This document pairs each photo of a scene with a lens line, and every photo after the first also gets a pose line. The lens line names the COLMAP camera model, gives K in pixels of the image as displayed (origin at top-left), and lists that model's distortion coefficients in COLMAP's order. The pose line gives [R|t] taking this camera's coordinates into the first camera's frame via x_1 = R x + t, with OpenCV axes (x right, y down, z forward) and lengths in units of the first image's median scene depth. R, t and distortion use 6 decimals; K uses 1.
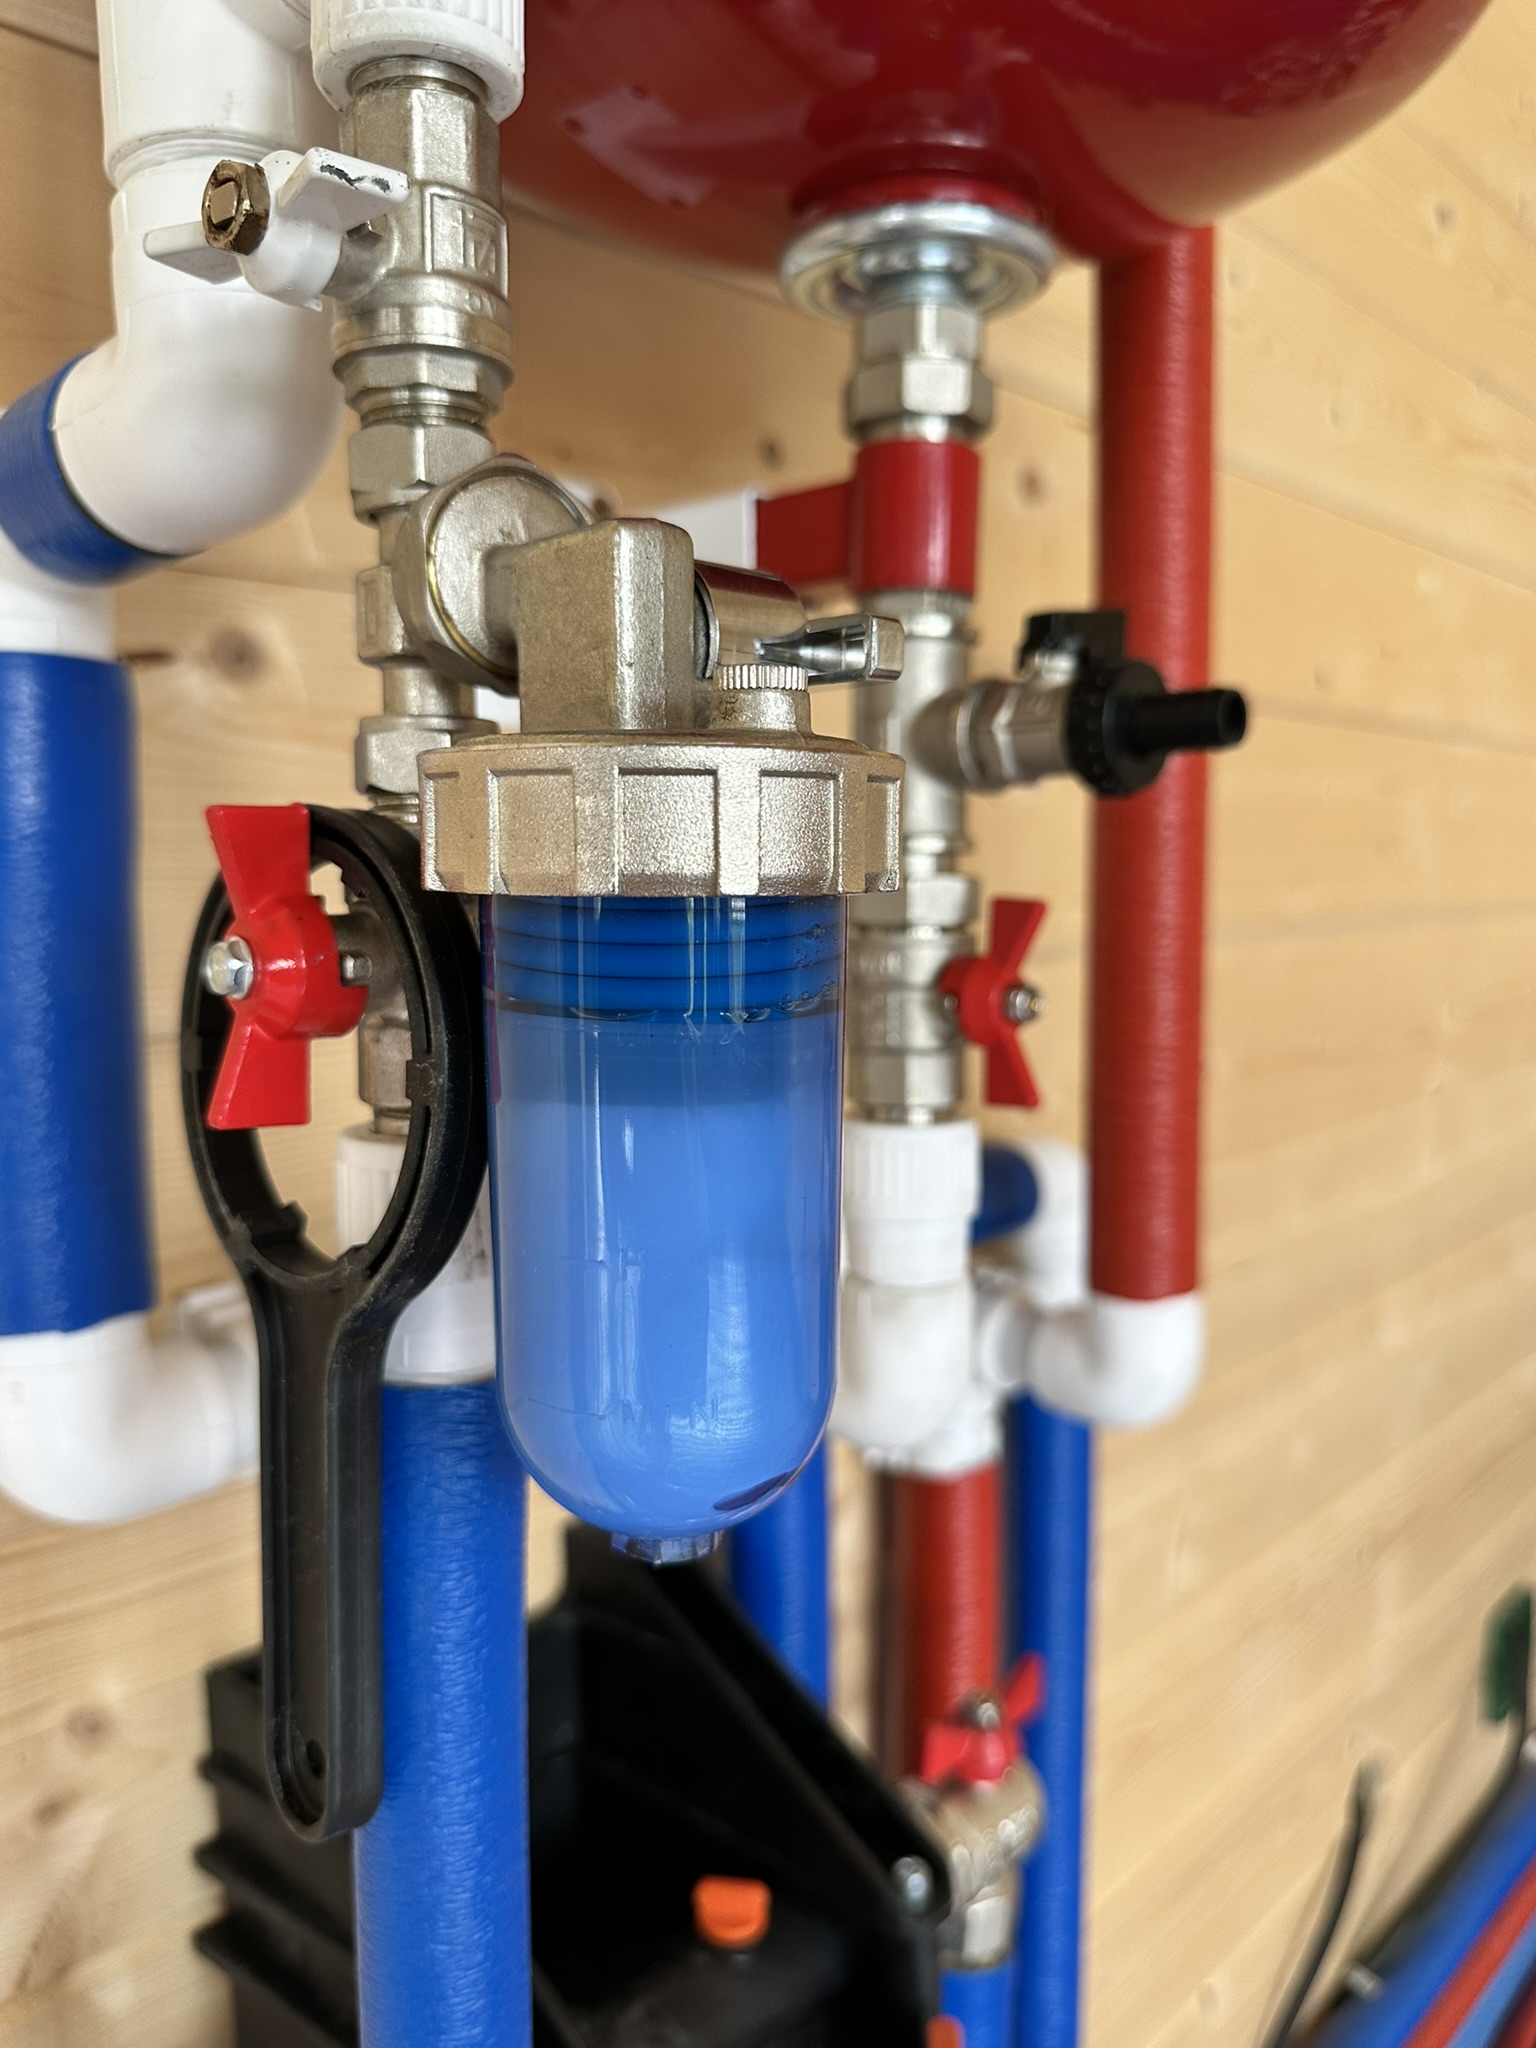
lens RADIAL K [[1525.1, 0, 785.9], [0, 1525.1, 1040.7], [0, 0, 1]] dist [0.028488, -0.047198]
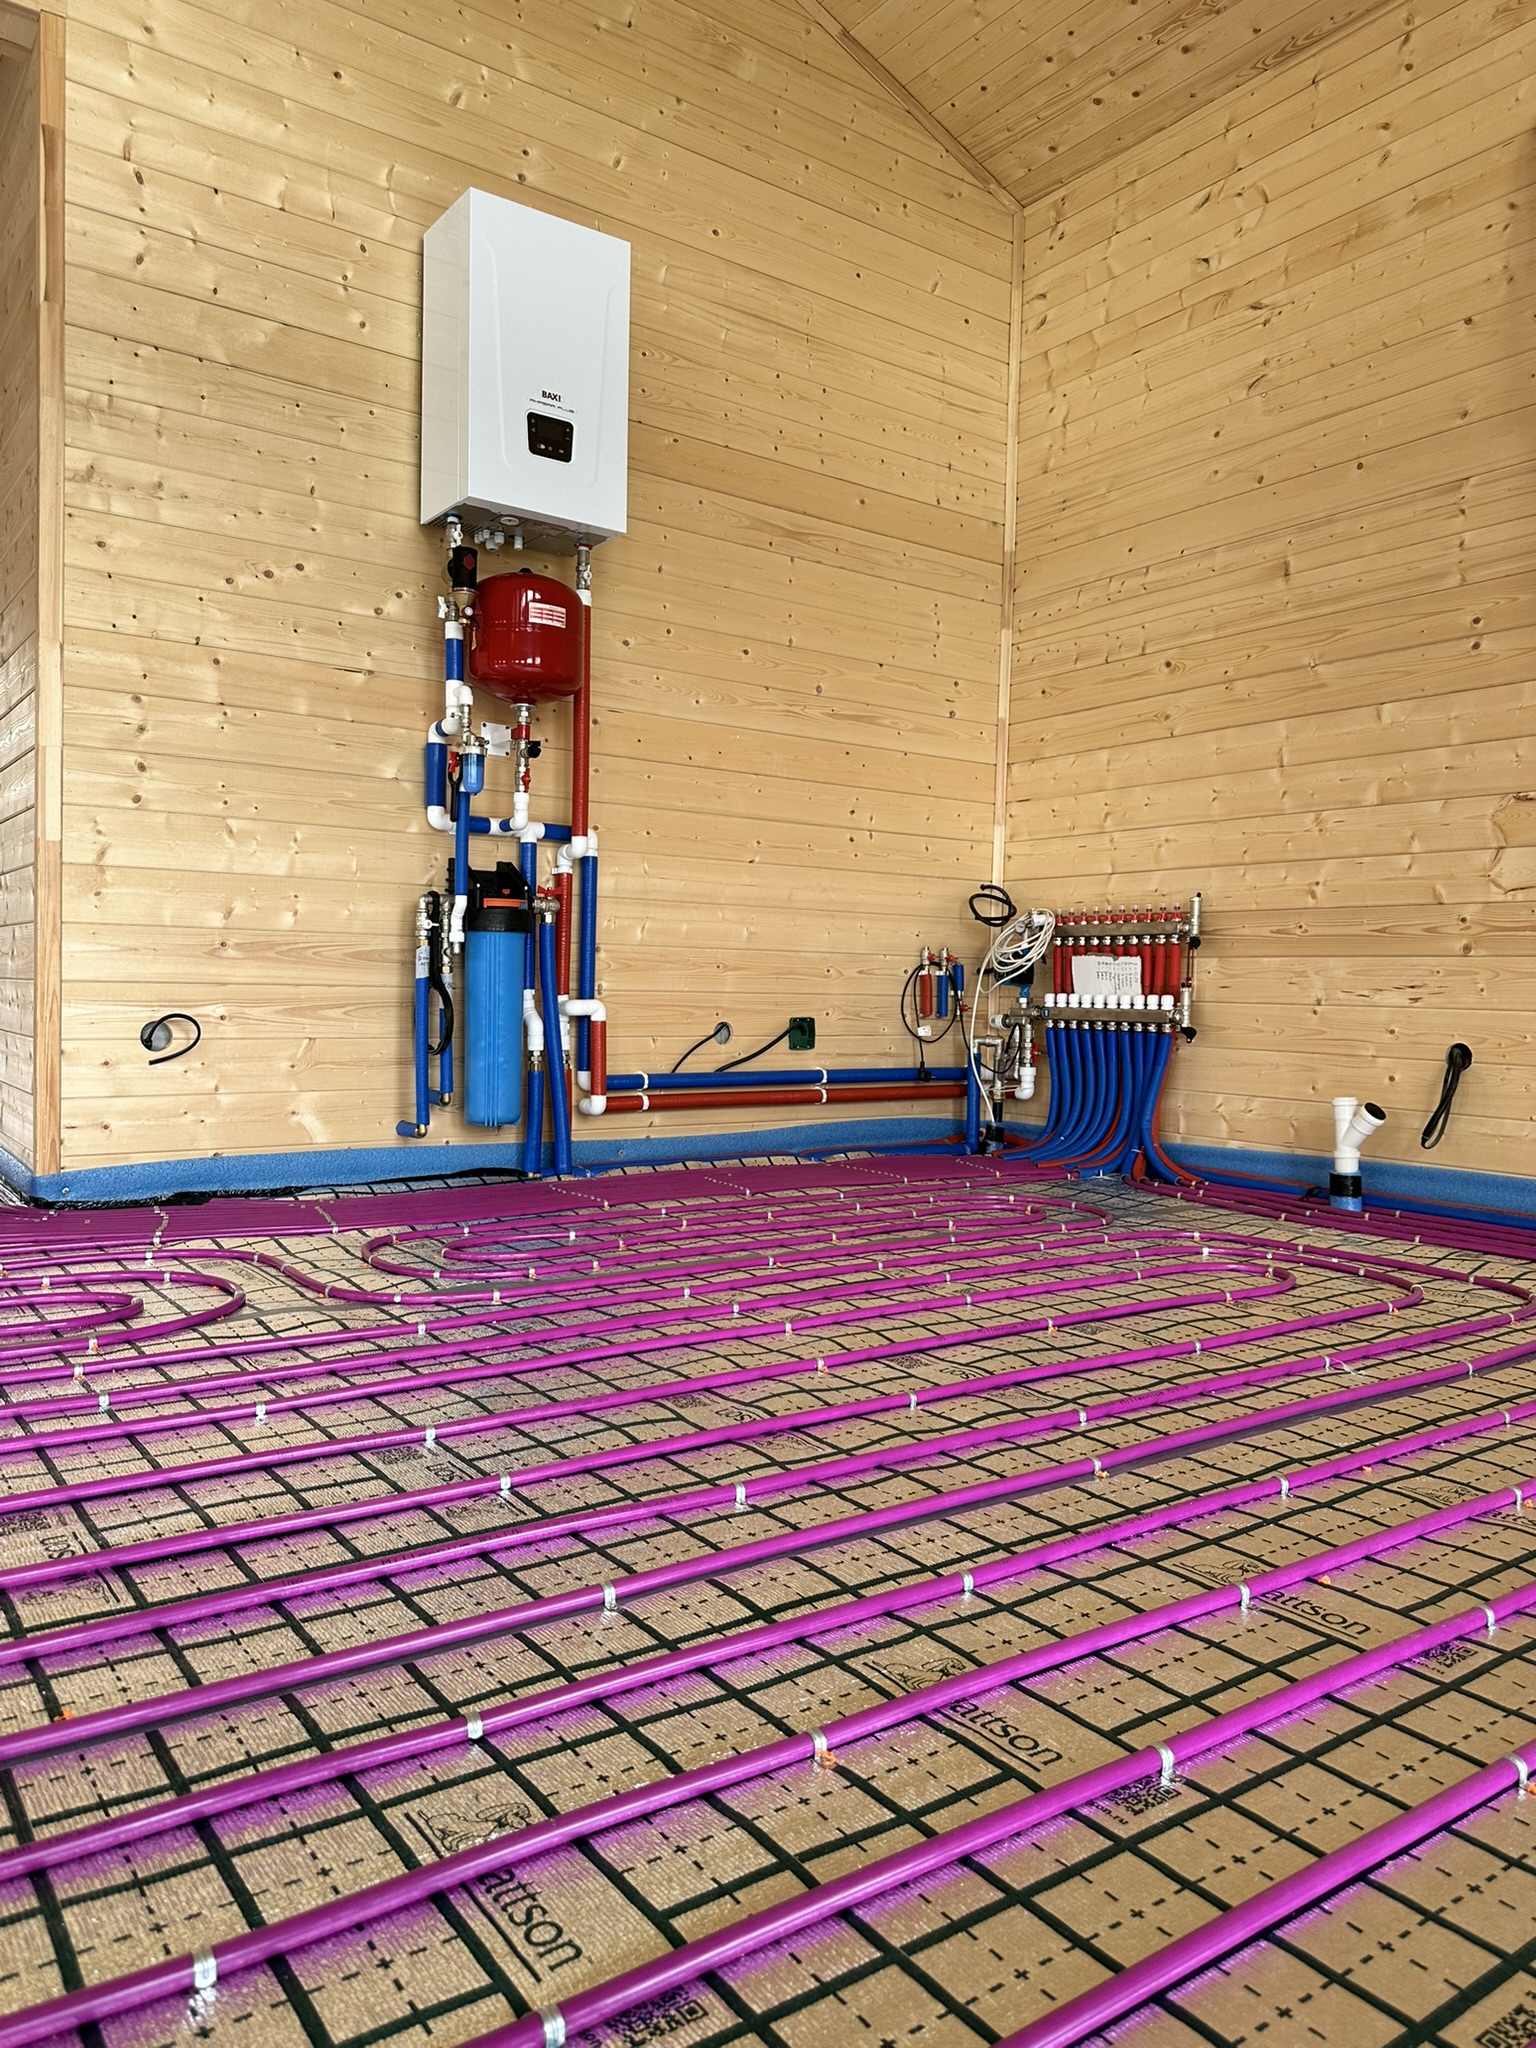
lens RADIAL K [[1465.7, 0, 746.5], [0, 1465.7, 1054.3], [0, 0, 1]] dist [0.059572, -0.070874]
pose [[0.977313, 0.042032, -0.207588, 2.973490], [-0.056781, 0.996229, -0.065609, 1.901823], [0.204047, 0.075908, 0.976014, -6.523706]]
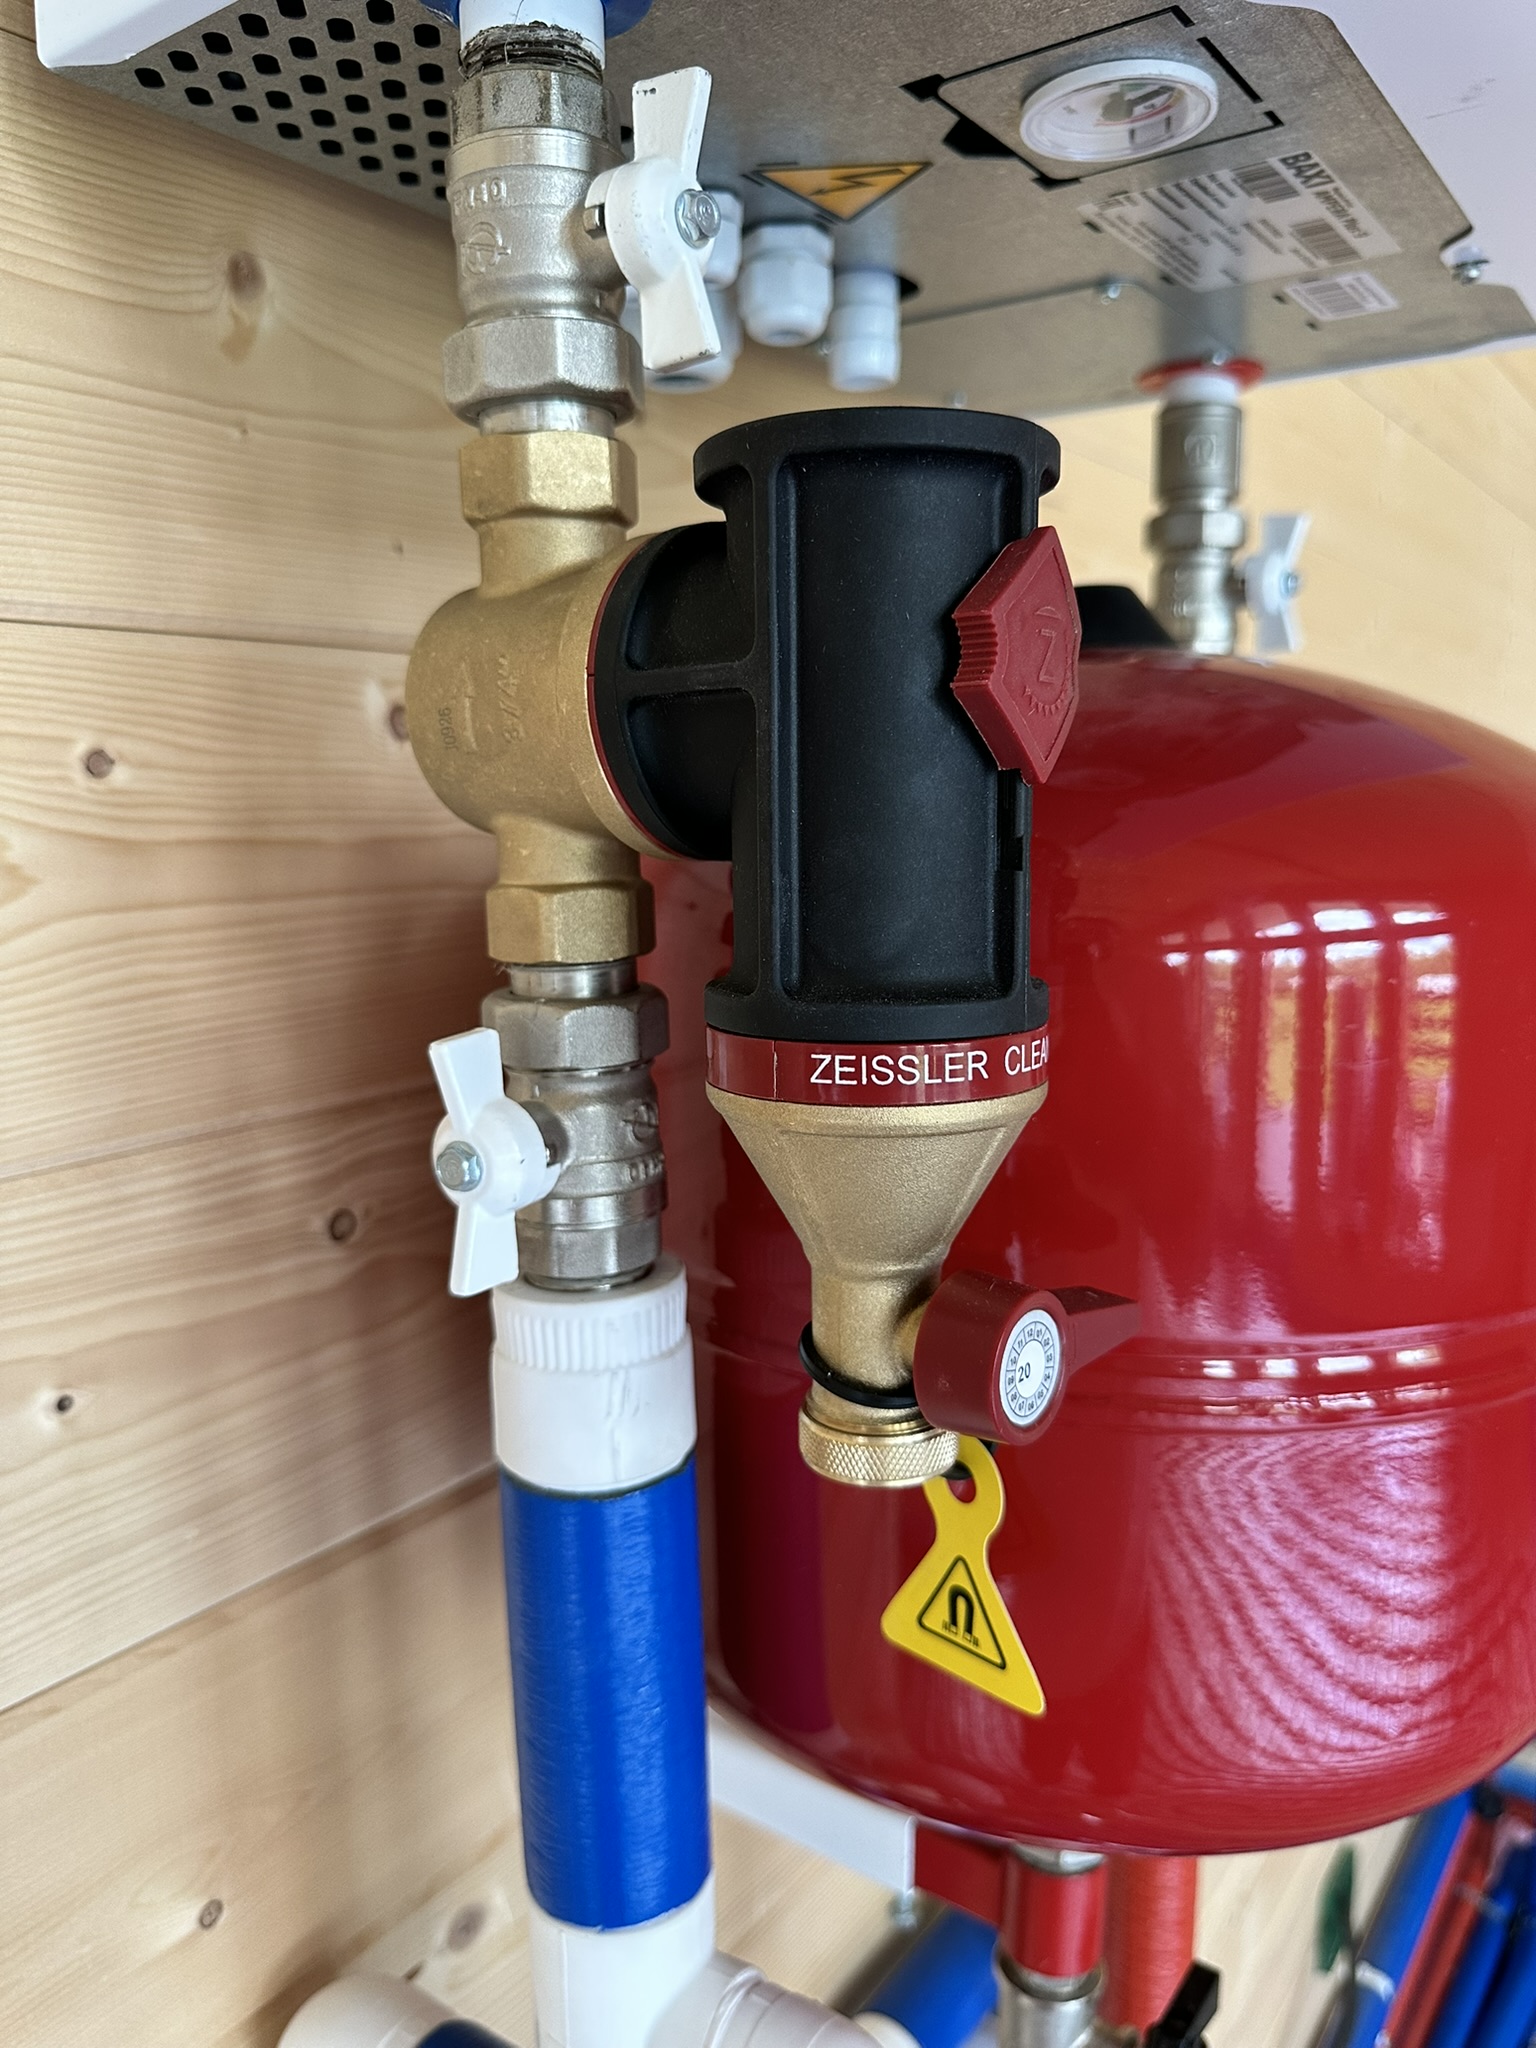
lens RADIAL K [[1465.7, 0, 761.1], [0, 1465.7, 1004.6], [0, 0, 1]] dist [0.059572, -0.070874]
pose [[0.991707, -0.020683, 0.126844, -0.241559], [0.015408, 0.998981, 0.042425, -0.929861], [-0.127592, -0.040119, 0.991015, -0.123423]]
